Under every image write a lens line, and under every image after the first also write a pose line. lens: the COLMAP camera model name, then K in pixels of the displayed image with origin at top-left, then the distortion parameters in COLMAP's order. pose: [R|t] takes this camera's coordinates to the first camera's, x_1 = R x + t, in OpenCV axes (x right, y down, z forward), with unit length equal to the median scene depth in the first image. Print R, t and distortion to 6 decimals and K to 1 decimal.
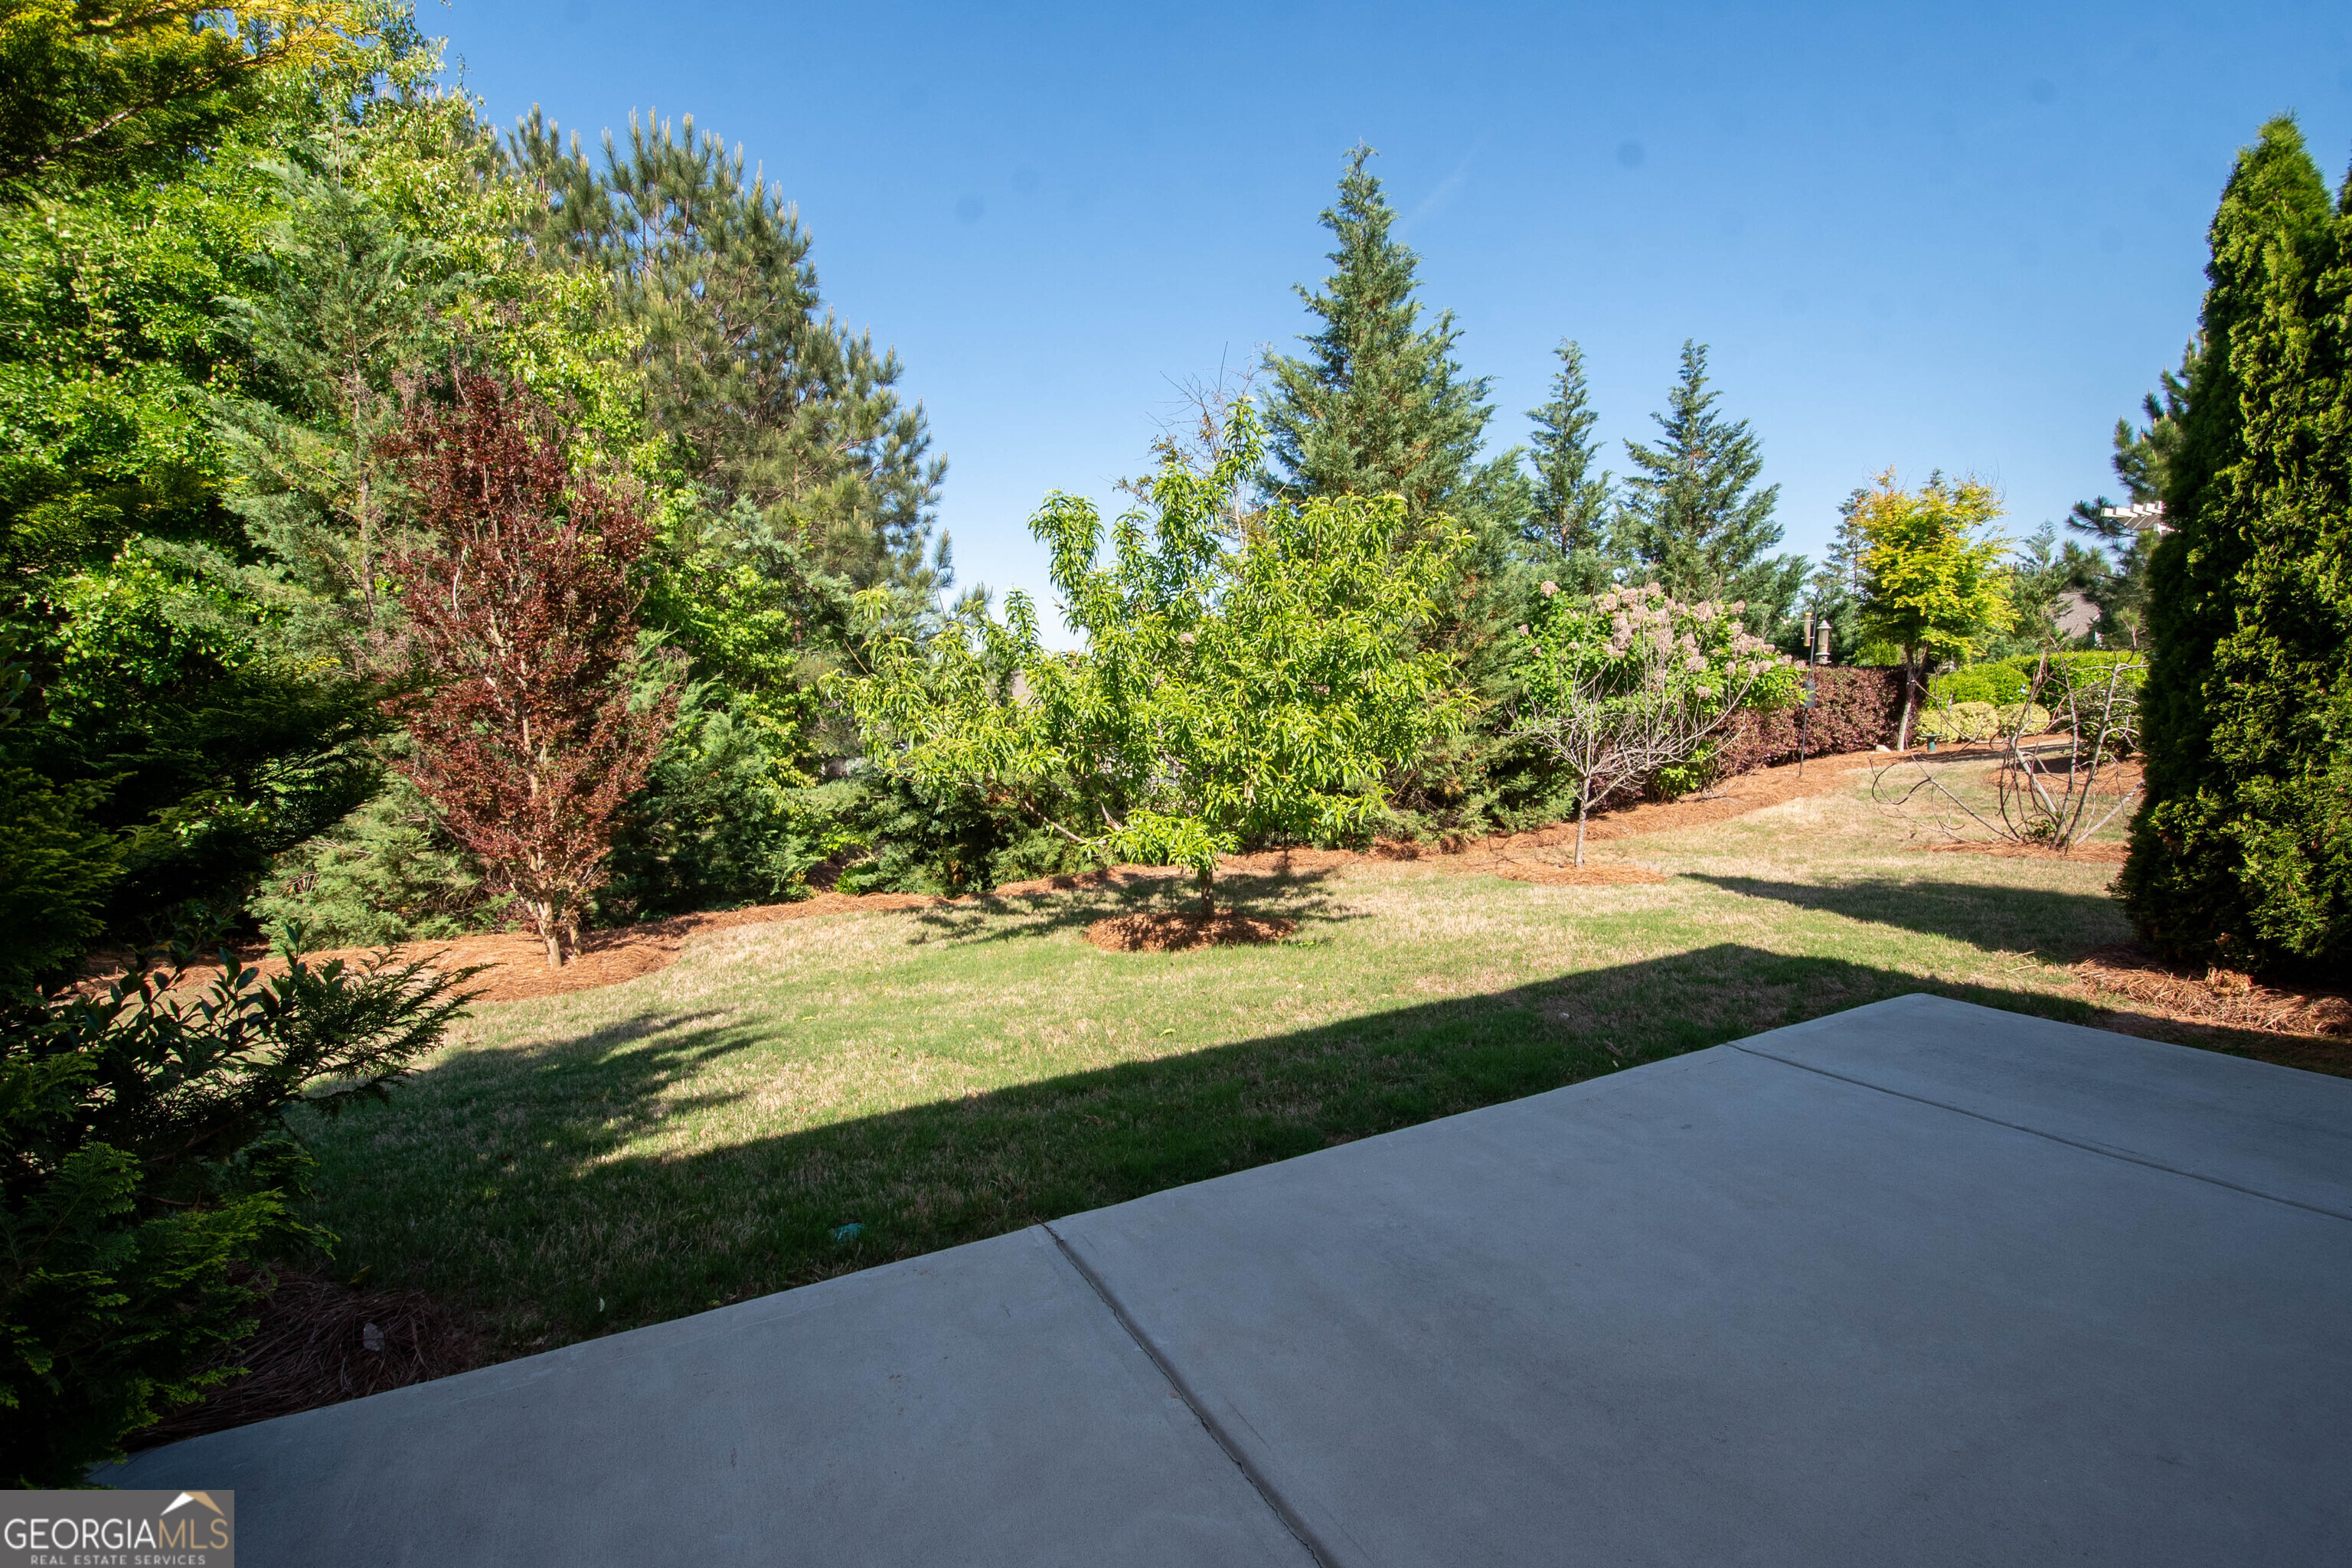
lens RADIAL K [[1040.2, 0, 1179.3], [0, 1040.2, 807.2], [0, 0, 1]] dist [-0.000247, -0.015455]
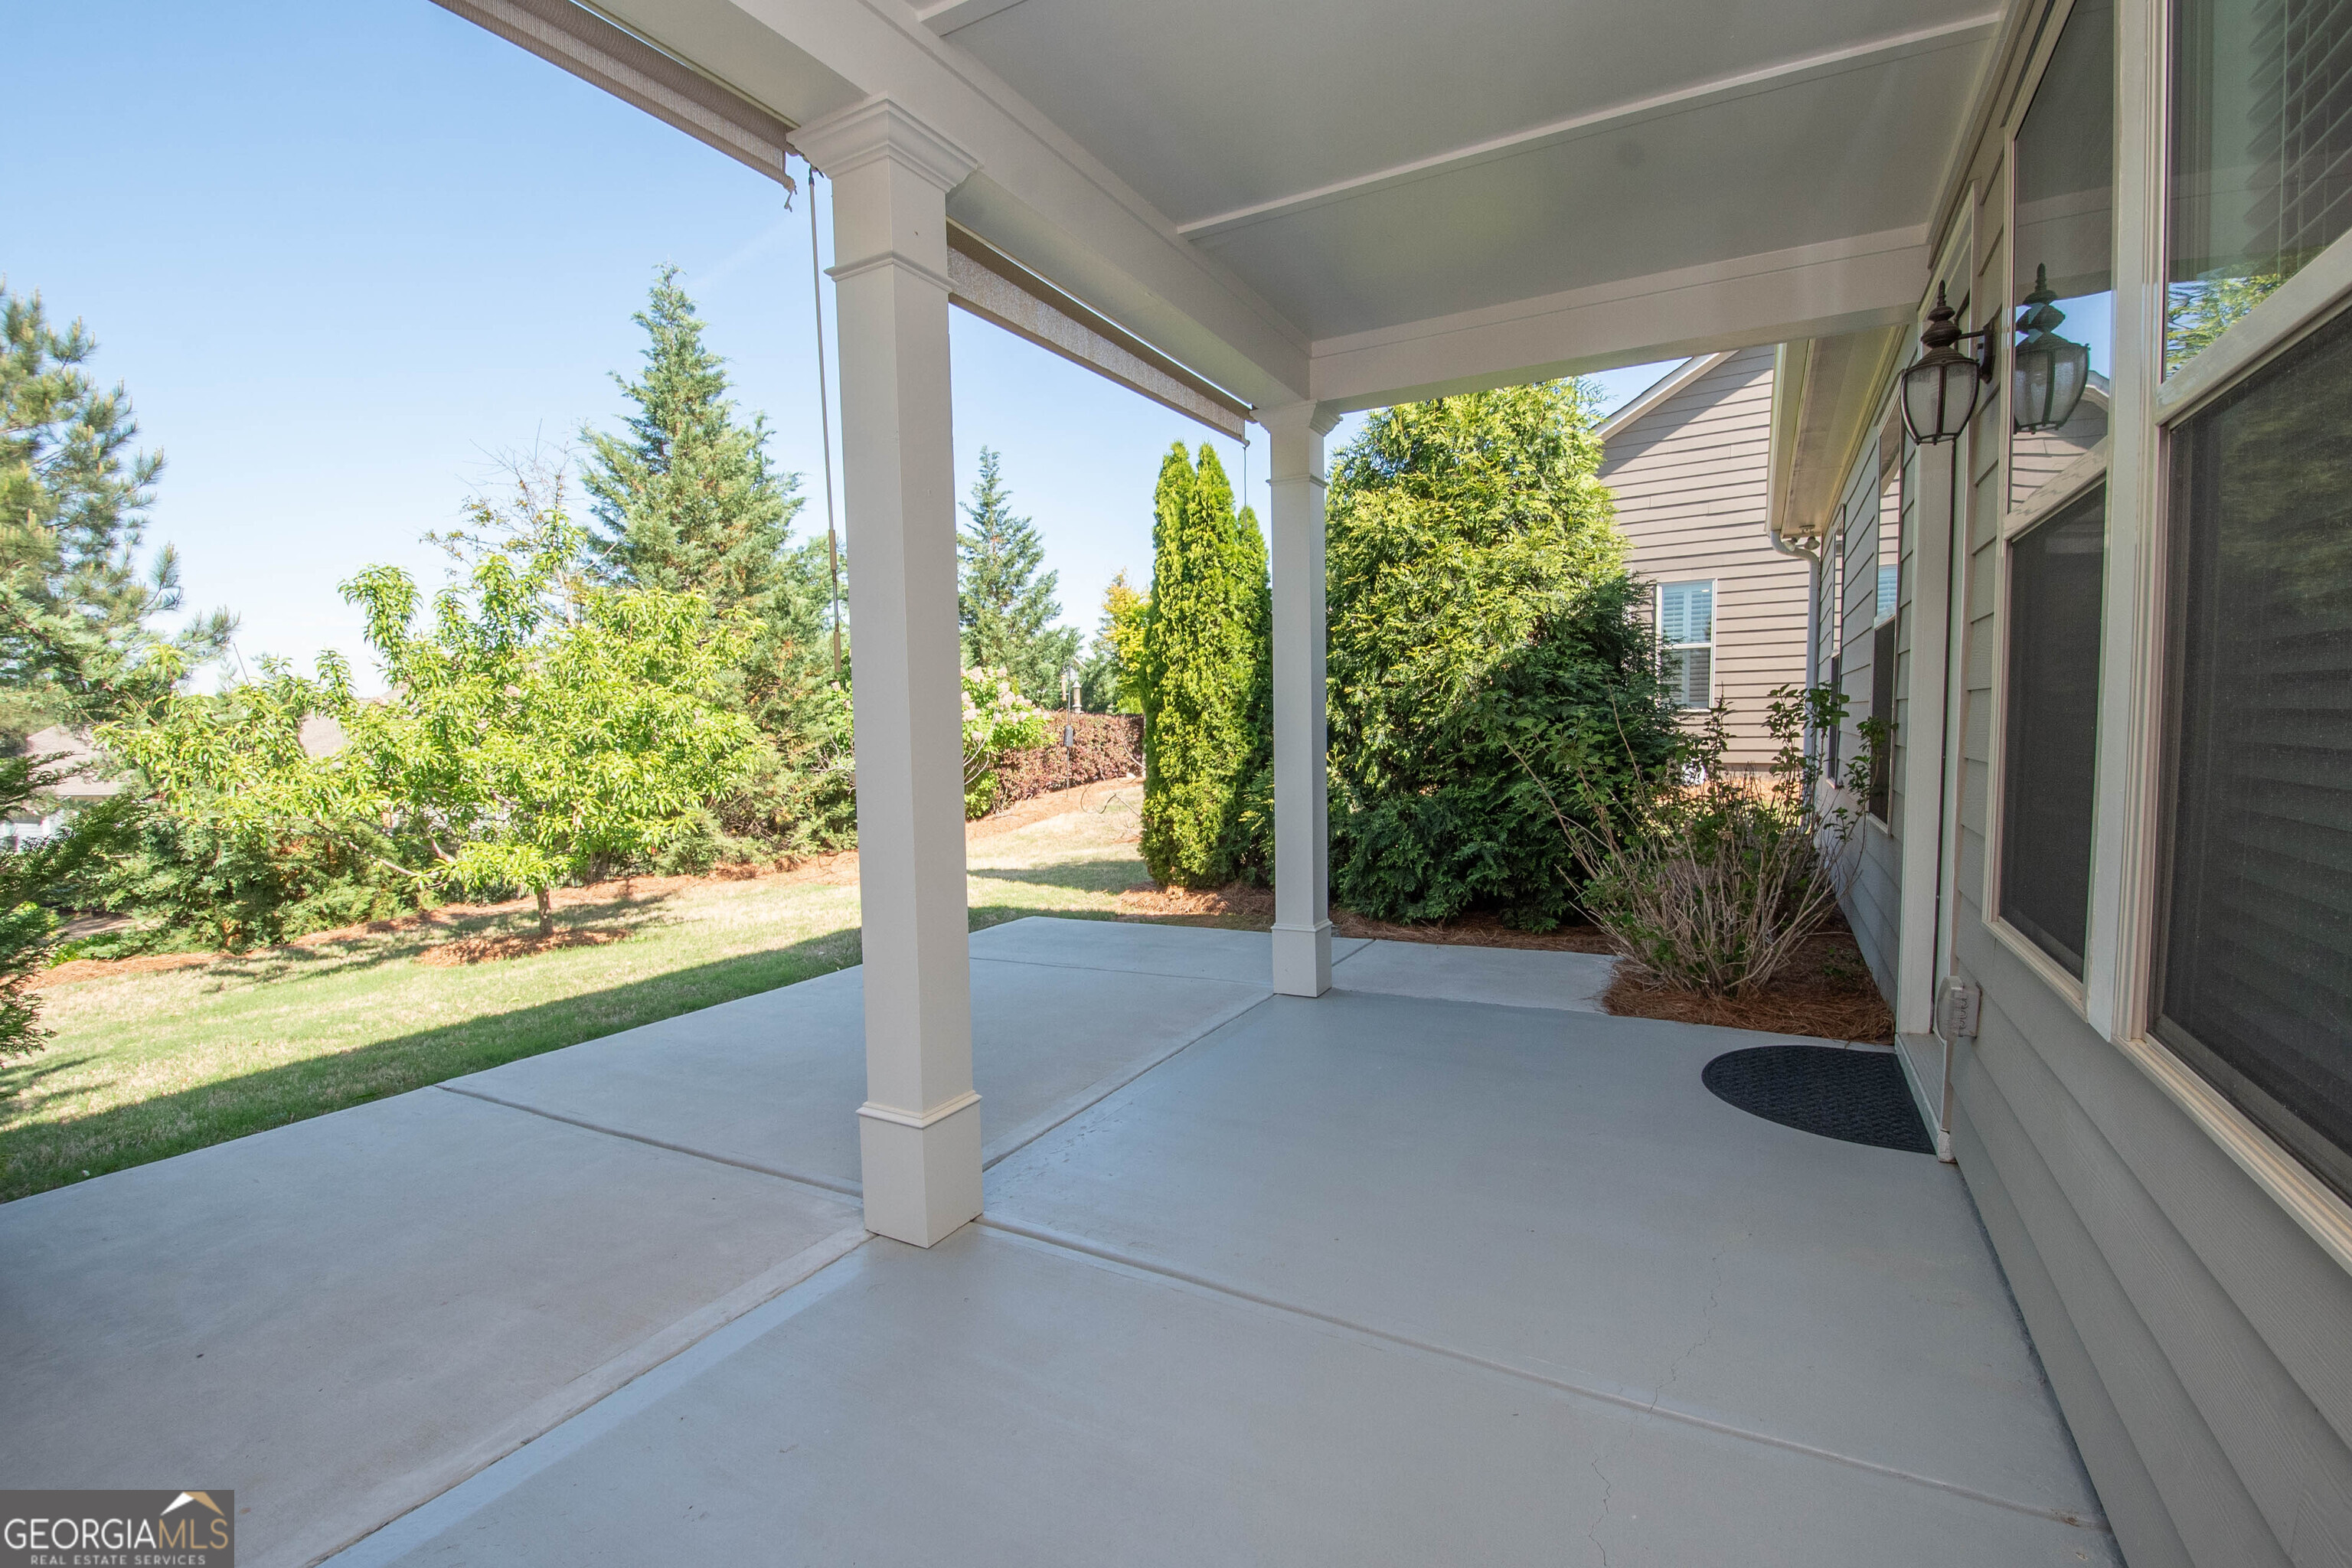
lens RADIAL K [[1048.5, 0, 1190.1], [0, 1048.5, 812.0], [0, 0, 1]] dist [0.018645, -0.026822]
pose [[0.835945, -0.043062, 0.547122, -0.007269], [0.059819, 0.998127, -0.012838, 0.023126], [-0.545544, 0.043460, 0.836955, -0.314700]]
